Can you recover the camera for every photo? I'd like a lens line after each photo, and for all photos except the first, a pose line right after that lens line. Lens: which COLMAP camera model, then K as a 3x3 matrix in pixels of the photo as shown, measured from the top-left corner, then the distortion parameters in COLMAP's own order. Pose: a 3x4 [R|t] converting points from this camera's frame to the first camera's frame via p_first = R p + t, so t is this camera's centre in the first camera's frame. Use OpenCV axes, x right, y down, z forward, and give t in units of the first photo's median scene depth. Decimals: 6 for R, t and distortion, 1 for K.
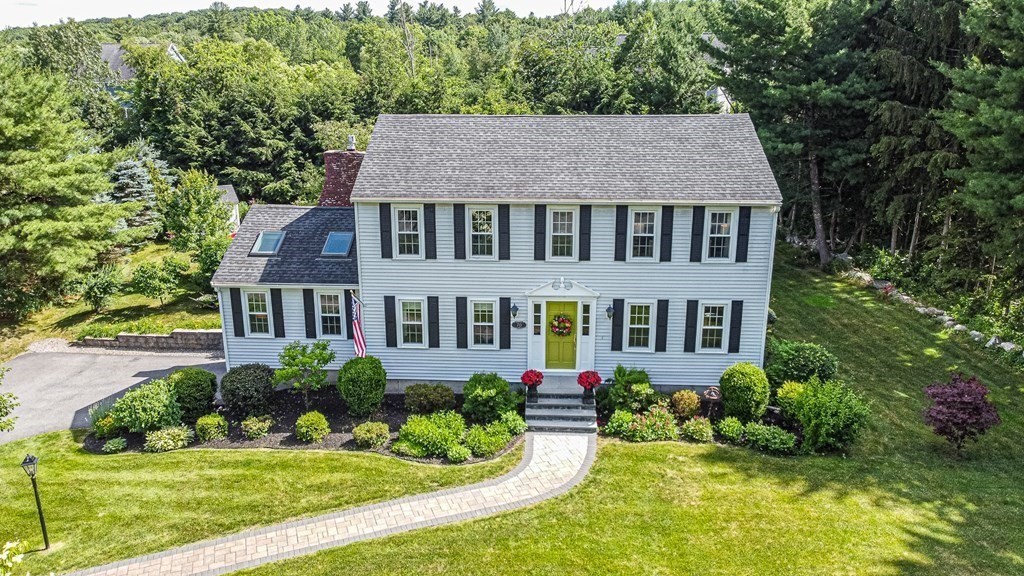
lens RADIAL K [[776.8, 0, 507.8], [0, 776.8, 289.4], [0, 0, 1]] dist [-0.005633, -0.006919]
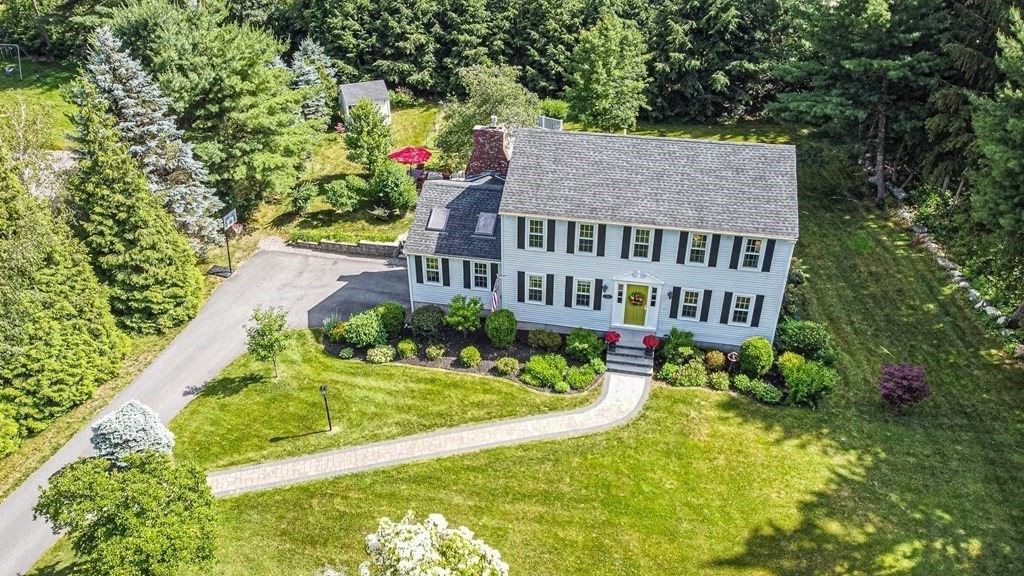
lens RADIAL K [[776.8, 0, 507.8], [0, 776.8, 289.4], [0, 0, 1]] dist [-0.005633, -0.006919]
pose [[0.989474, 0.076300, -0.122962, 0.007602], [-0.039349, 0.959549, 0.278779, -0.378933], [0.139259, -0.271006, 0.952451, -0.436475]]
